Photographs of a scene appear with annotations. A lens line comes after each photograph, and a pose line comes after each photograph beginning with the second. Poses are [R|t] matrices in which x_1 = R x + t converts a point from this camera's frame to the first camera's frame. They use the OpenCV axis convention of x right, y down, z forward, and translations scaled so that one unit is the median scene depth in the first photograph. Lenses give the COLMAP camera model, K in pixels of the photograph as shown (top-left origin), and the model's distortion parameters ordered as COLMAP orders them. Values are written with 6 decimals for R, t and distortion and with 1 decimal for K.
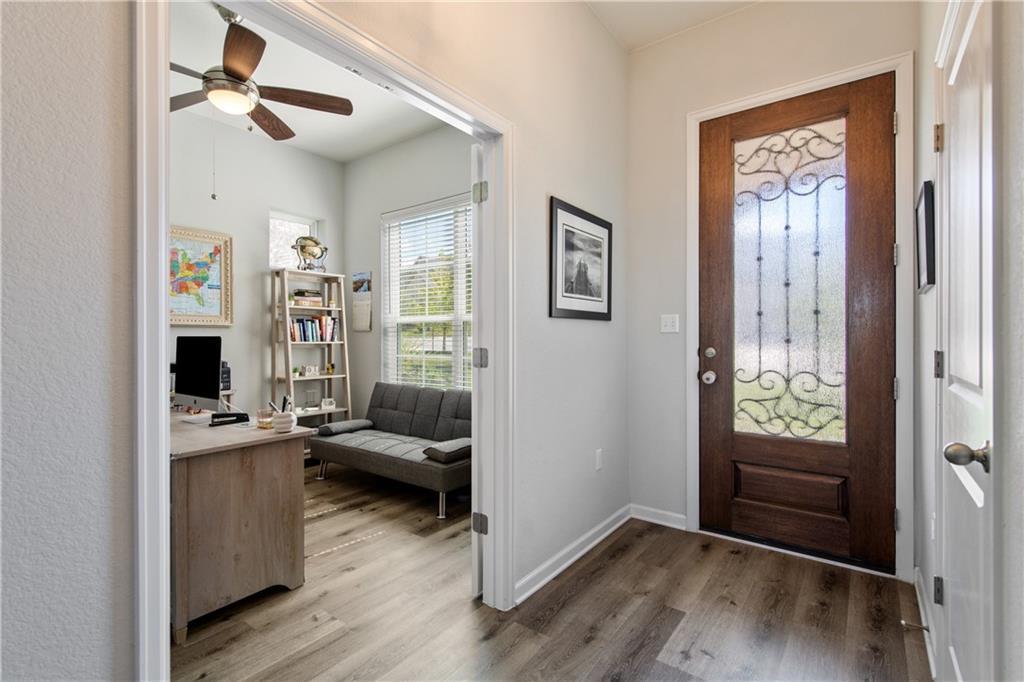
lens RADIAL K [[472.3, 0, 514.0], [0, 472.3, 339.1], [0, 0, 1]] dist [0.007490, -0.000215]
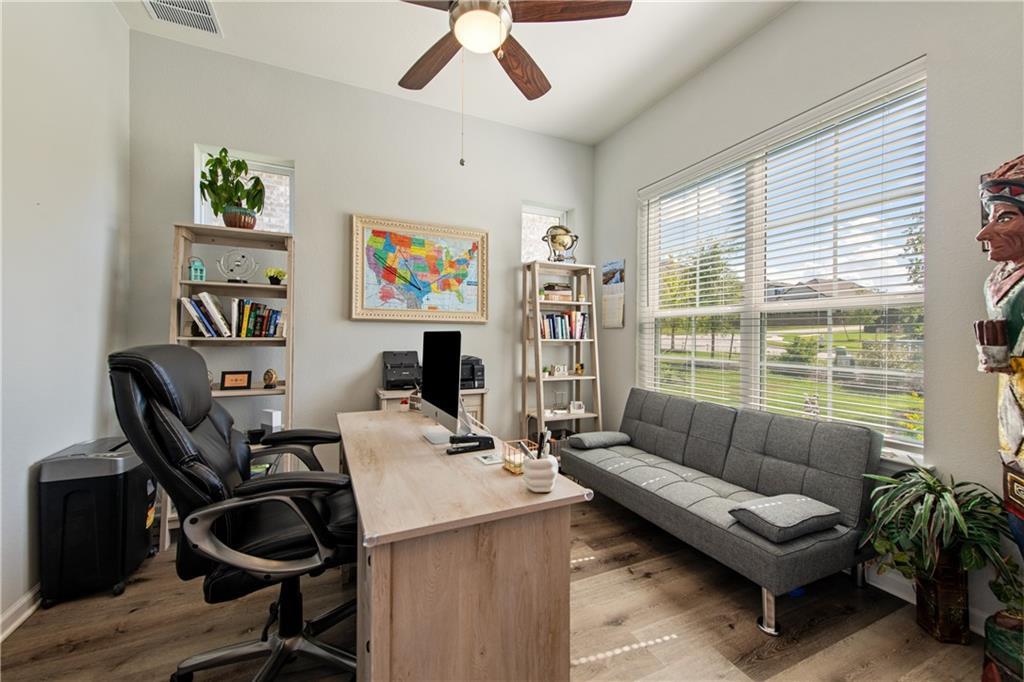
lens RADIAL K [[409.8, 0, 515.2], [0, 409.8, 331.5], [0, 0, 1]] dist [0.007253, -0.000242]
pose [[0.881791, 0.001504, -0.471638, -0.131390], [-0.008469, 0.999884, -0.012646, 0.001549], [0.471564, 0.015145, 0.881702, 0.255864]]
